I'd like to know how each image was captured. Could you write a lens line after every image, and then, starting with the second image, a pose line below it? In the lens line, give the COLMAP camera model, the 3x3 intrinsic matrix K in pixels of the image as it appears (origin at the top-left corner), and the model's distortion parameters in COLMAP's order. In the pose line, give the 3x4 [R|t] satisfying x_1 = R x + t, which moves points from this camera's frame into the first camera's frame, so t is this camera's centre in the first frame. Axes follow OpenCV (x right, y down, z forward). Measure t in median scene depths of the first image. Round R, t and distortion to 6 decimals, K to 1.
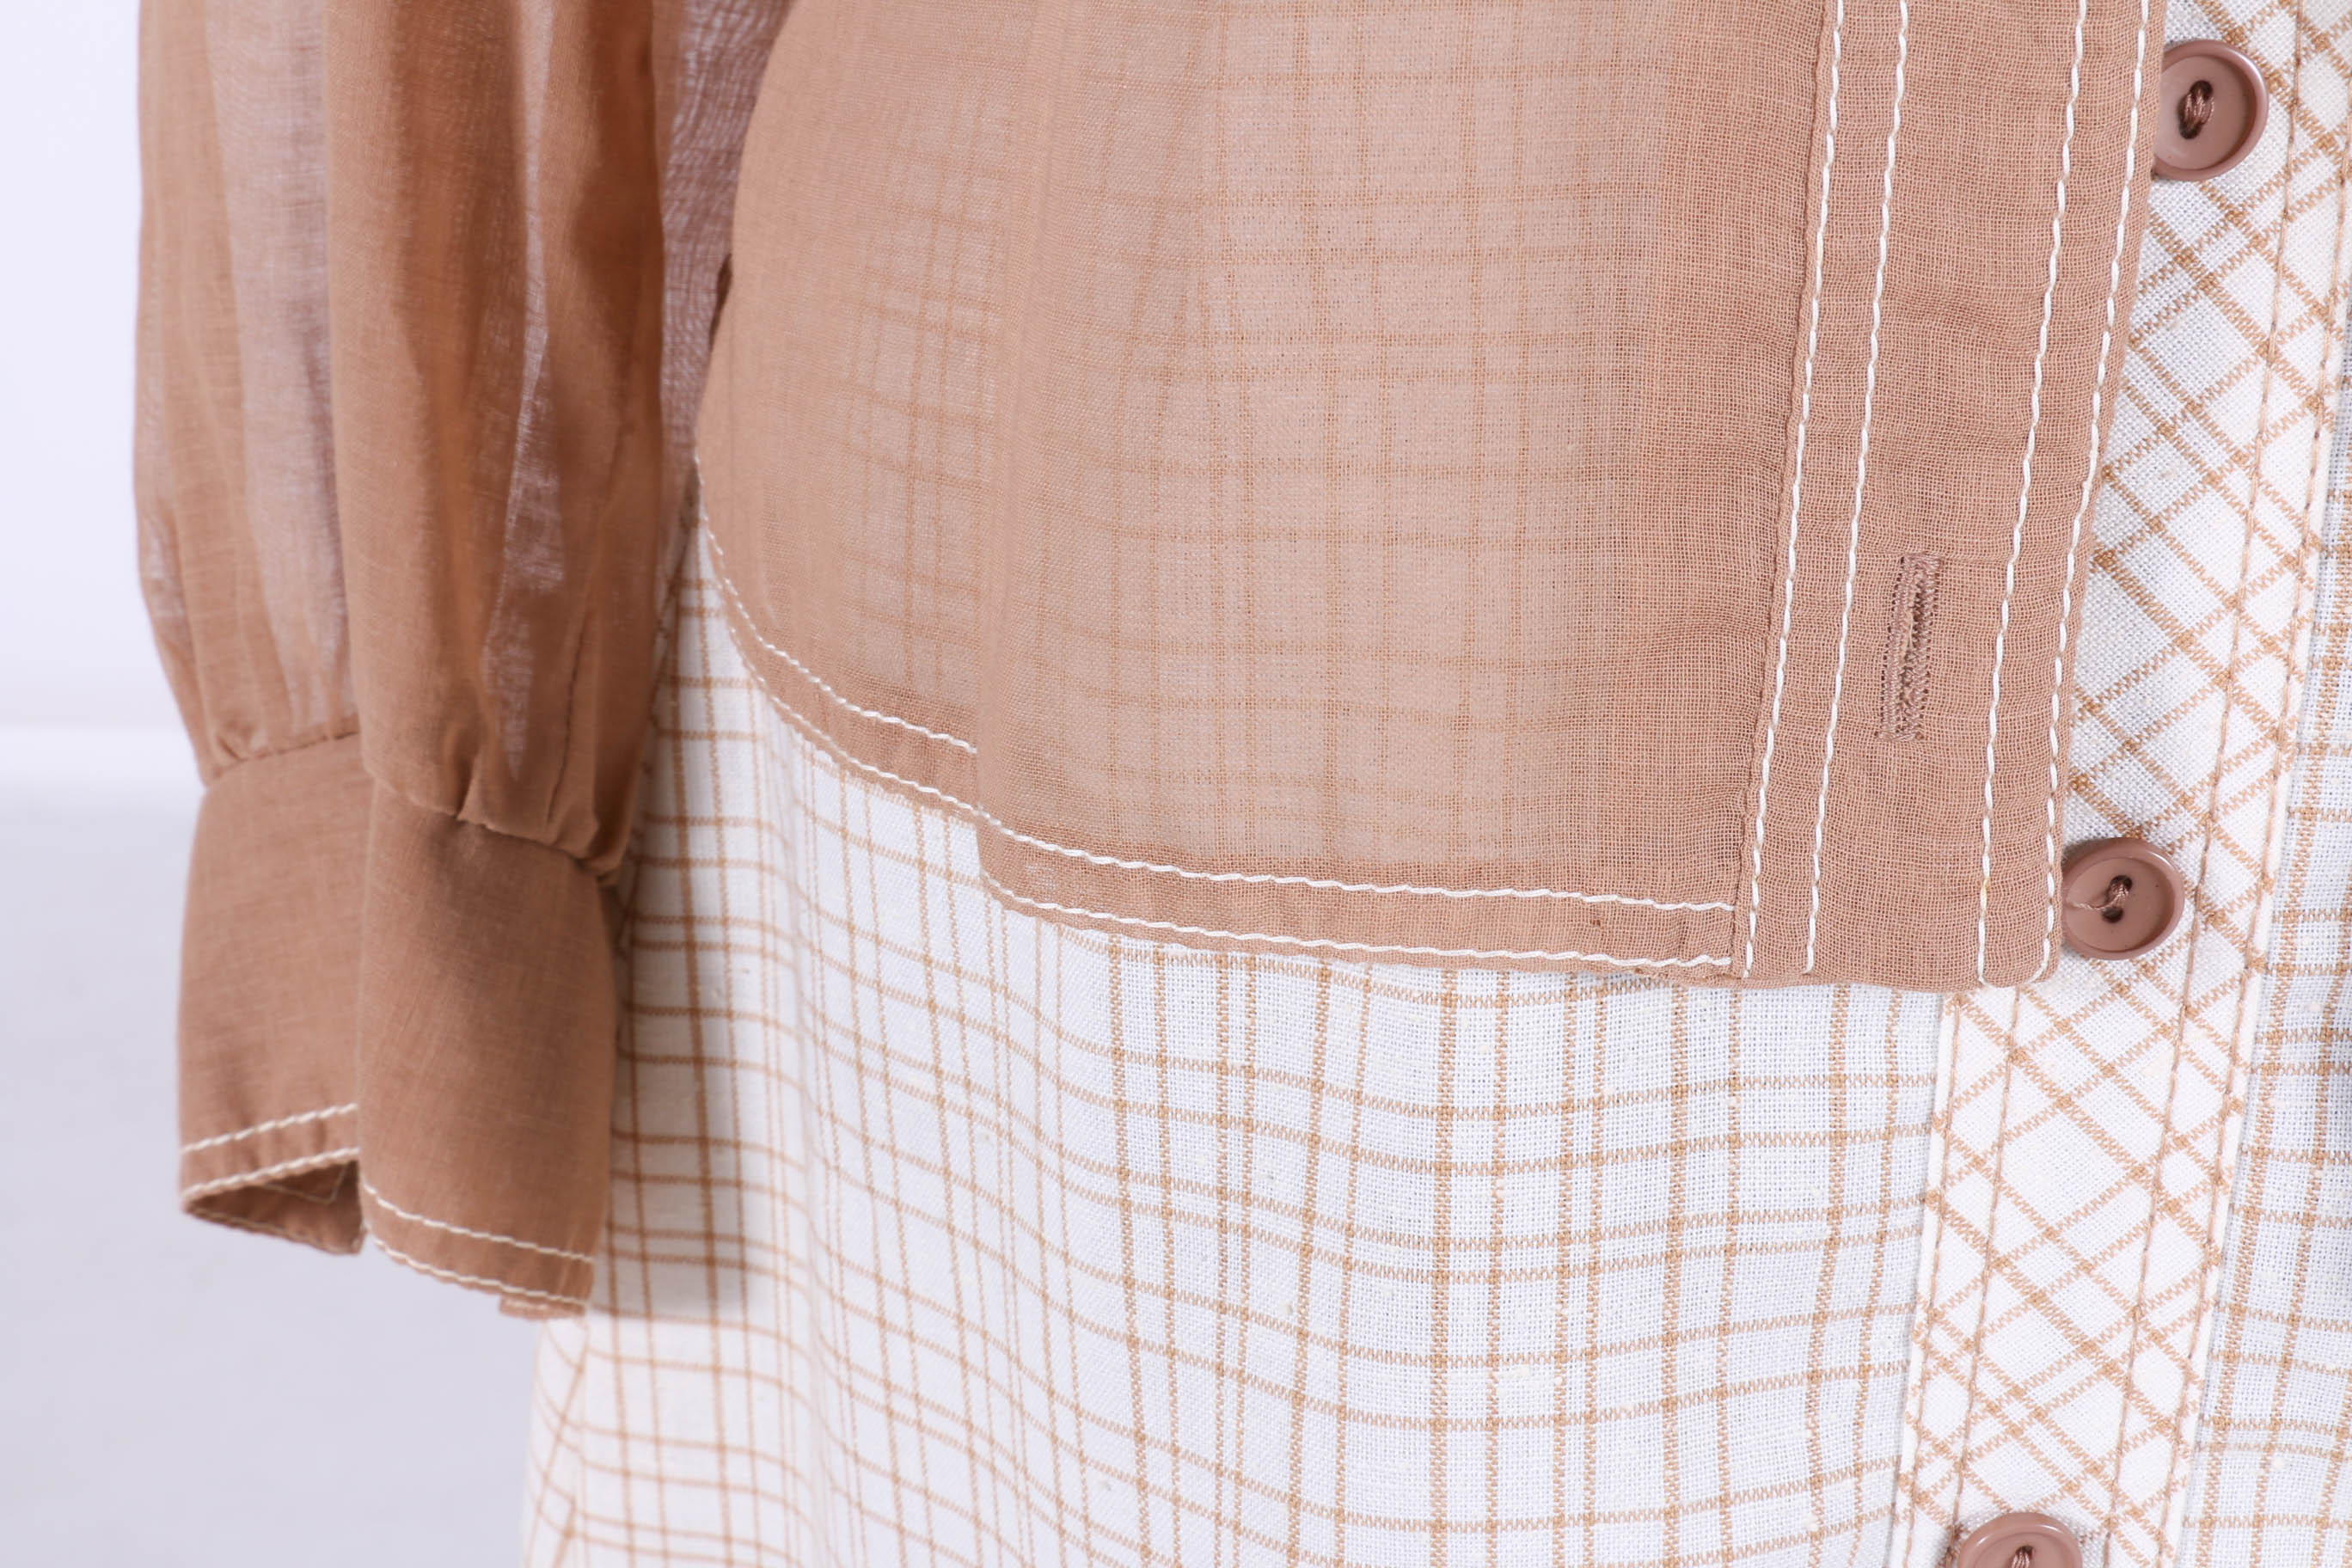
lens RADIAL K [[4289.1, 0, 1151.9], [0, 4289.1, 775.4], [0, 0, 1]] dist [0.113350, 0.000000]
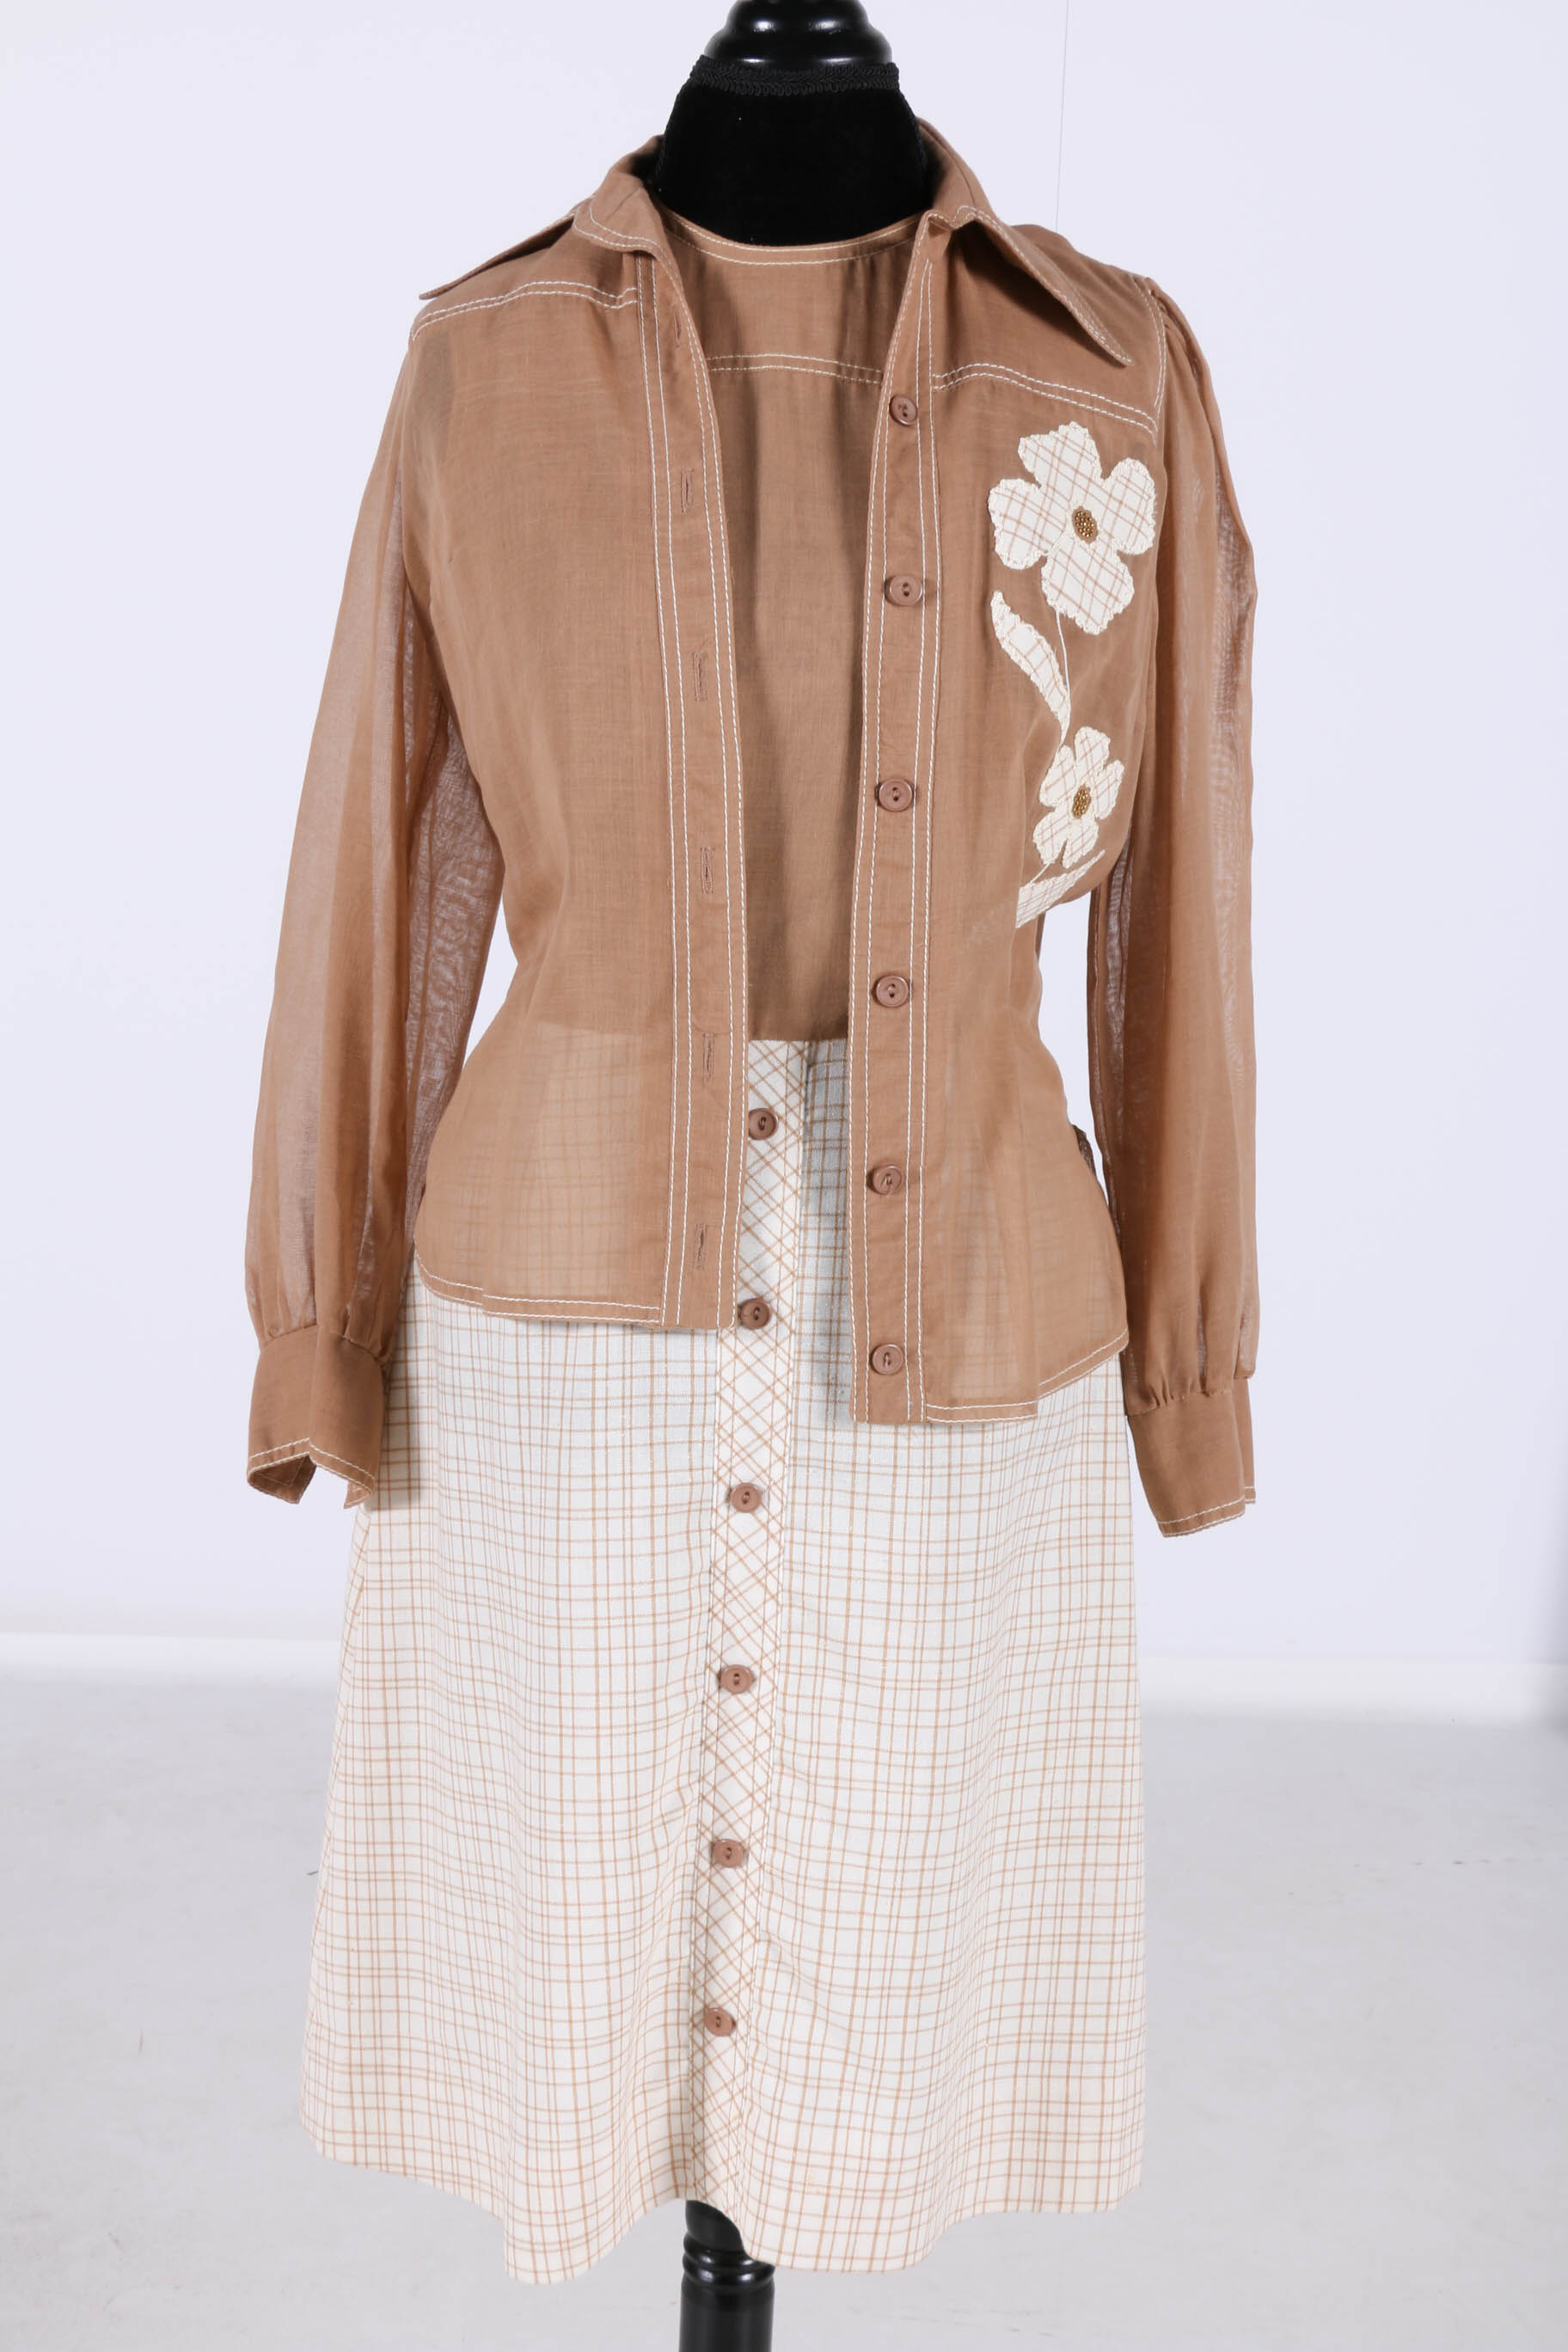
lens RADIAL K [[3846.1, 0, 792.4], [0, 3846.1, 1180.5], [0, 0, 1]] dist [0.156284, 0.000000]
pose [[0.999927, 0.011560, -0.003562, 0.258616], [-0.012059, 0.975818, -0.218250, 0.679224], [0.000953, 0.218277, 0.975886, -2.518275]]
